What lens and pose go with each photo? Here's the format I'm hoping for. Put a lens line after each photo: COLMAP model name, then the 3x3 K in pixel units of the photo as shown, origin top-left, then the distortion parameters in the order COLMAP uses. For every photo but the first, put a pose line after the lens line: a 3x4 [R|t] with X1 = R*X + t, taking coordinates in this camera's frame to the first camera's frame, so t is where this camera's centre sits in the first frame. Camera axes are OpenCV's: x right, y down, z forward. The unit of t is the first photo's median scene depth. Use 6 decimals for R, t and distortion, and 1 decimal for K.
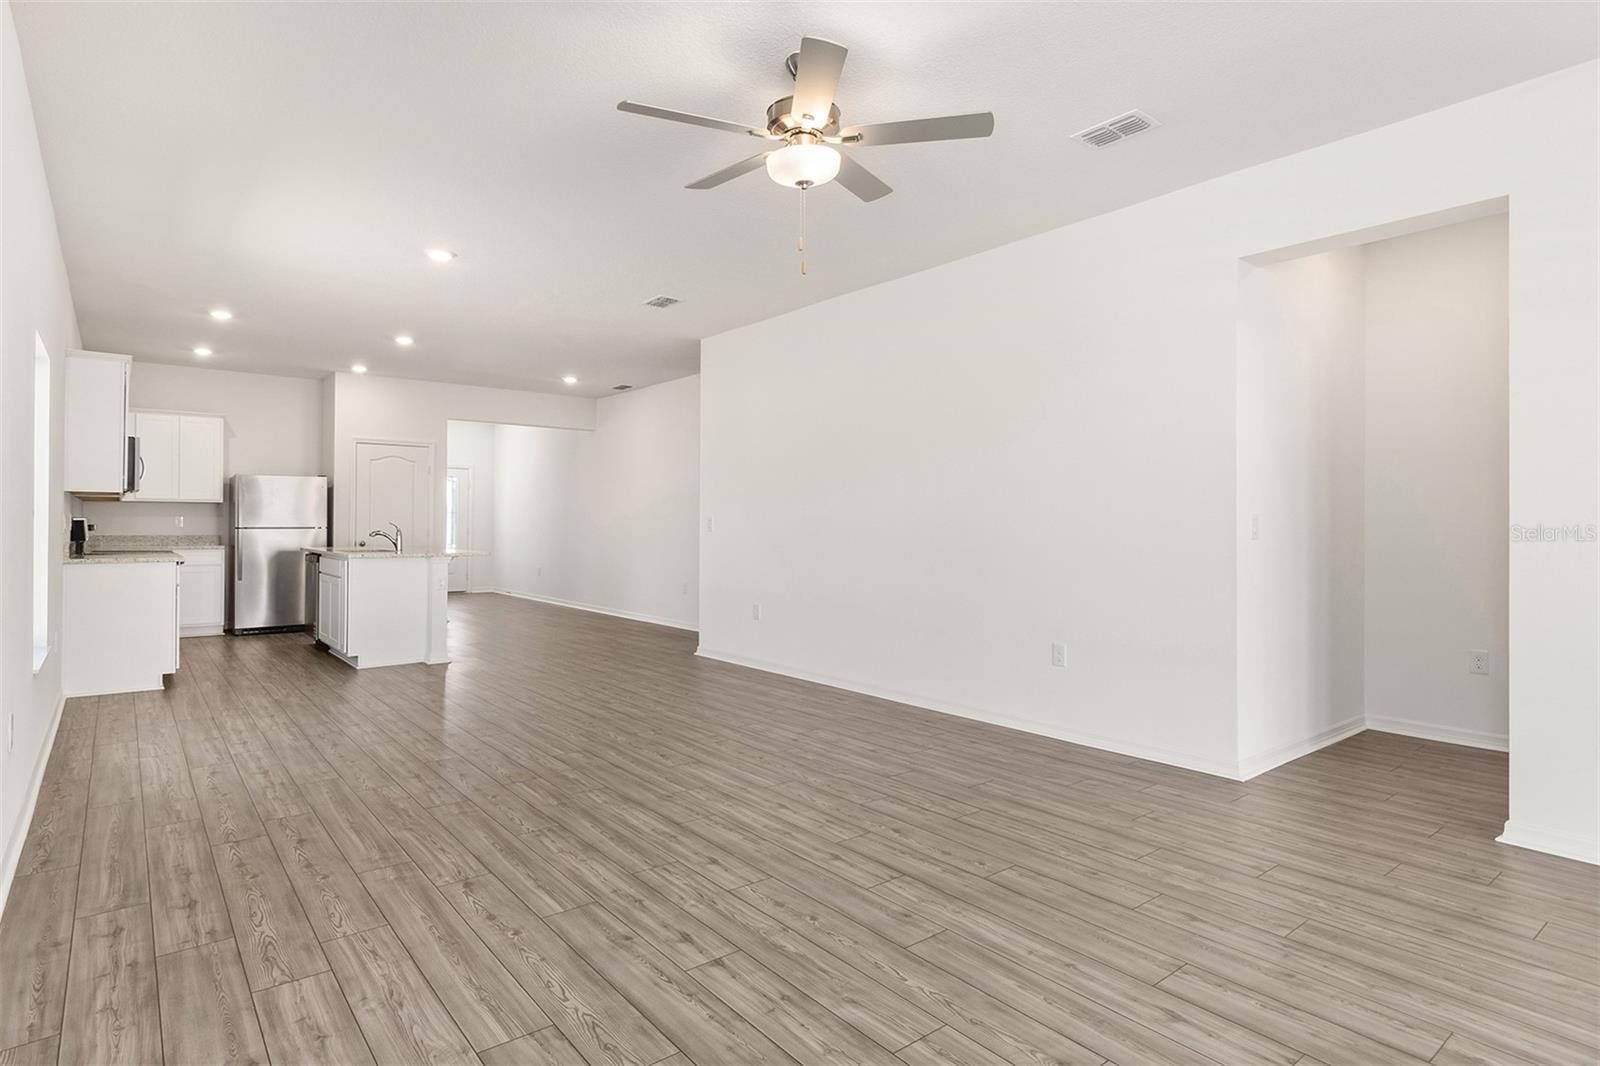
lens RADIAL K [[843.9, 0, 794.3], [0, 843.9, 526.4], [0, 0, 1]] dist [-0.000501, -0.000614]
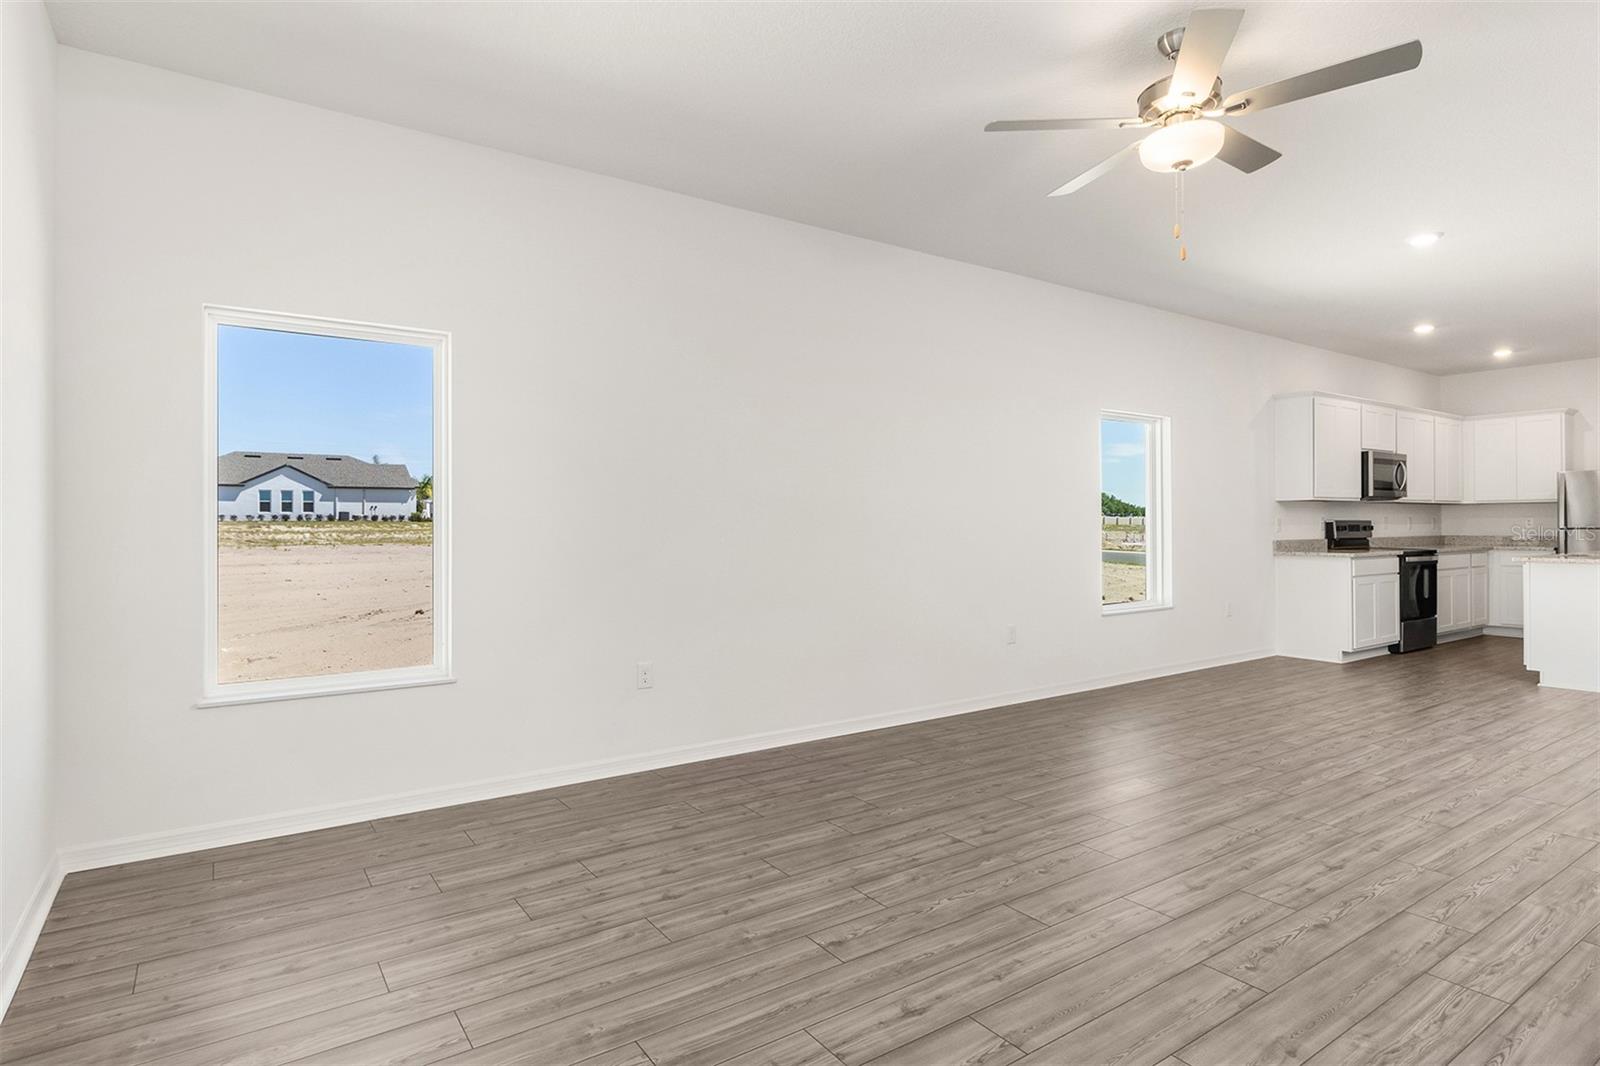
lens RADIAL K [[843.9, 0, 794.4], [0, 843.9, 528.5], [0, 0, 1]] dist [-0.000501, -0.000614]
pose [[-0.075184, 0.000487, -0.997170, 1.175691], [0.001547, 0.999999, 0.000372, 0.001032], [0.997169, -0.001514, -0.075184, 0.749682]]
